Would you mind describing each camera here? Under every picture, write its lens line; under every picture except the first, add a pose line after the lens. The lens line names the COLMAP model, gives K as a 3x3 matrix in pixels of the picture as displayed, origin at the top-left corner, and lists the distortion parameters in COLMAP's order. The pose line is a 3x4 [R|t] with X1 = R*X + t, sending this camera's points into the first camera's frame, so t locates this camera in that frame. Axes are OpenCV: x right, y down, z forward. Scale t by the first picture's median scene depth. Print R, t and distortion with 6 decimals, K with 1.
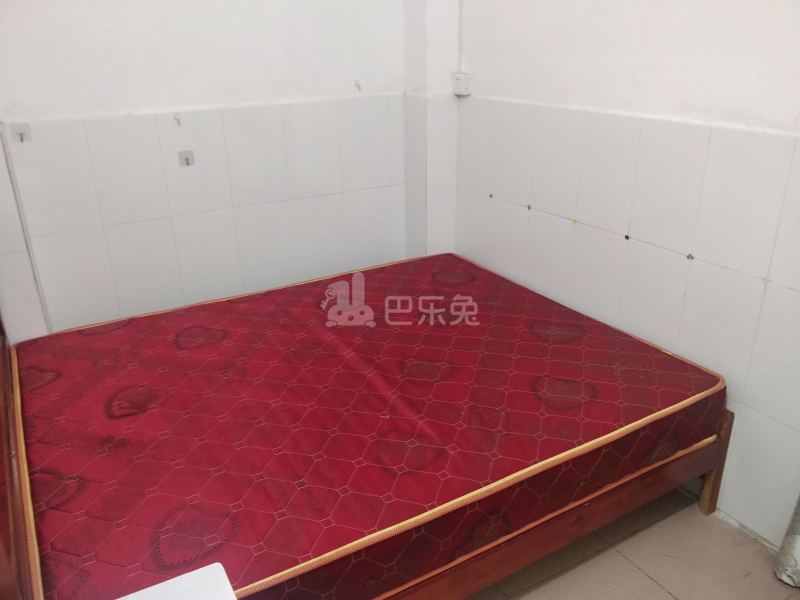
lens RADIAL K [[652.2, 0, 403.7], [0, 652.2, 301.5], [0, 0, 1]] dist [0.057704, -0.102841]
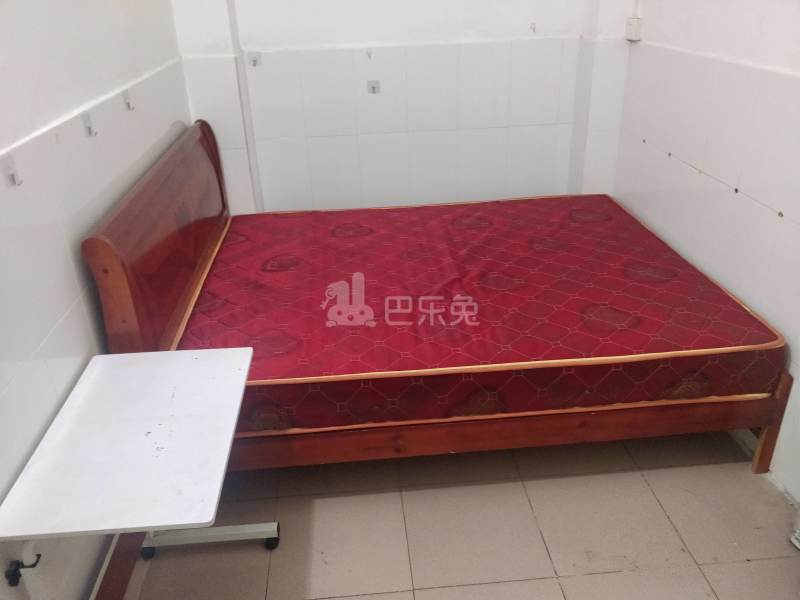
lens RADIAL K [[652.2, 0, 403.7], [0, 652.2, 301.5], [0, 0, 1]] dist [0.057704, -0.102841]
pose [[0.903810, 0.183411, -0.386636, 0.300524], [-0.151582, 0.982129, 0.111555, 0.032978], [0.400187, -0.042217, 0.915460, -0.125807]]
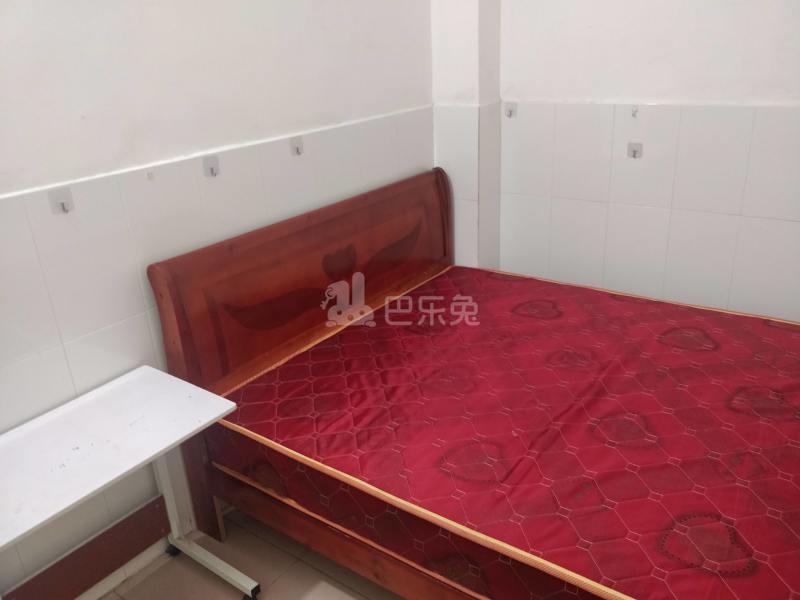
lens RADIAL K [[652.2, 0, 403.7], [0, 652.2, 301.5], [0, 0, 1]] dist [0.057704, -0.102841]
pose [[0.405171, 0.349005, -0.845004, 0.528785], [-0.309609, 0.922035, 0.232366, -0.145507], [0.860220, 0.167473, 0.481637, 0.275856]]
